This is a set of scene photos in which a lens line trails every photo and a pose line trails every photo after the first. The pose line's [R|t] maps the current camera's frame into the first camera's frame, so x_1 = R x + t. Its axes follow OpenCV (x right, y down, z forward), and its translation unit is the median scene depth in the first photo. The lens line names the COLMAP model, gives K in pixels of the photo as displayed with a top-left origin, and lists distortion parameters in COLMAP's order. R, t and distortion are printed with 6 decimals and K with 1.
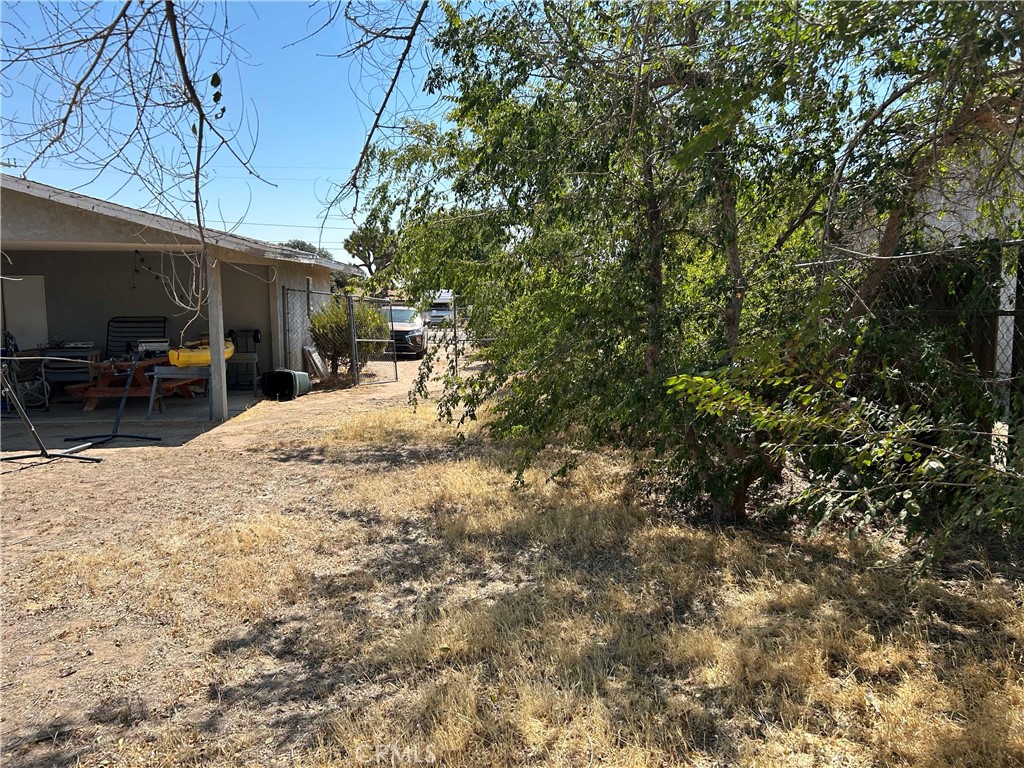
lens RADIAL K [[770.7, 0, 512.0], [0, 770.7, 384.0], [0, 0, 1]] dist [0.031781, -0.007404]
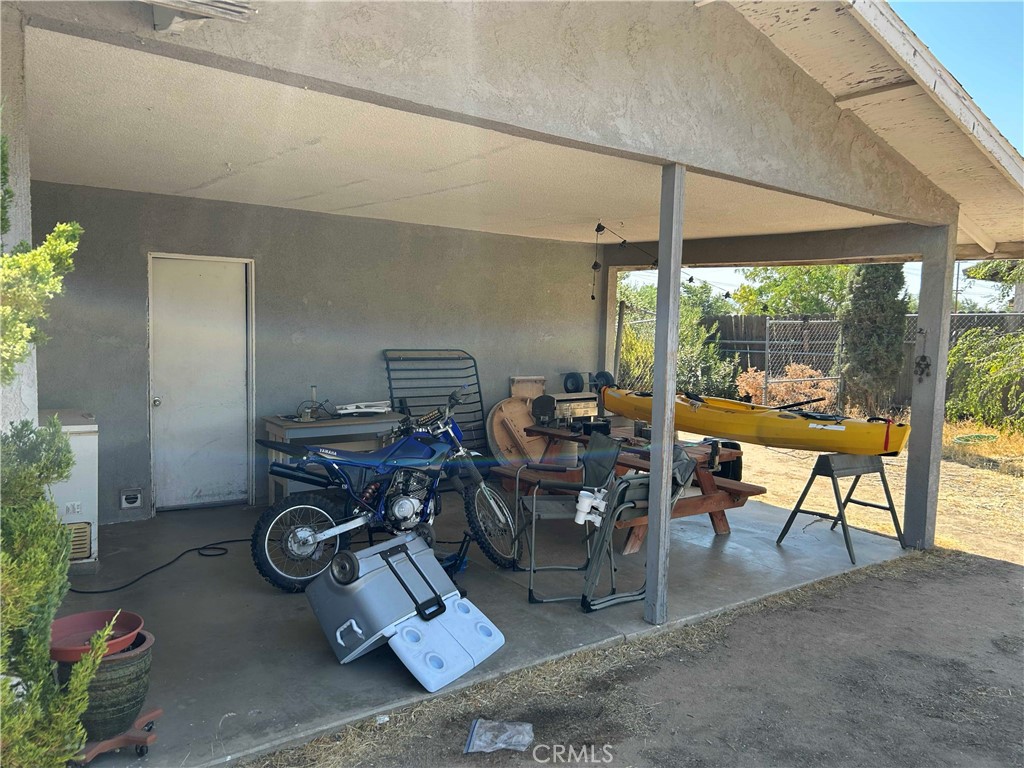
lens RADIAL K [[770.7, 0, 512.0], [0, 770.7, 384.0], [0, 0, 1]] dist [0.031781, -0.007404]
pose [[0.854429, -0.014494, 0.519366, -0.776192], [0.026444, 0.999528, -0.015609, -0.058953], [-0.518895, 0.027071, 0.854409, 0.586298]]
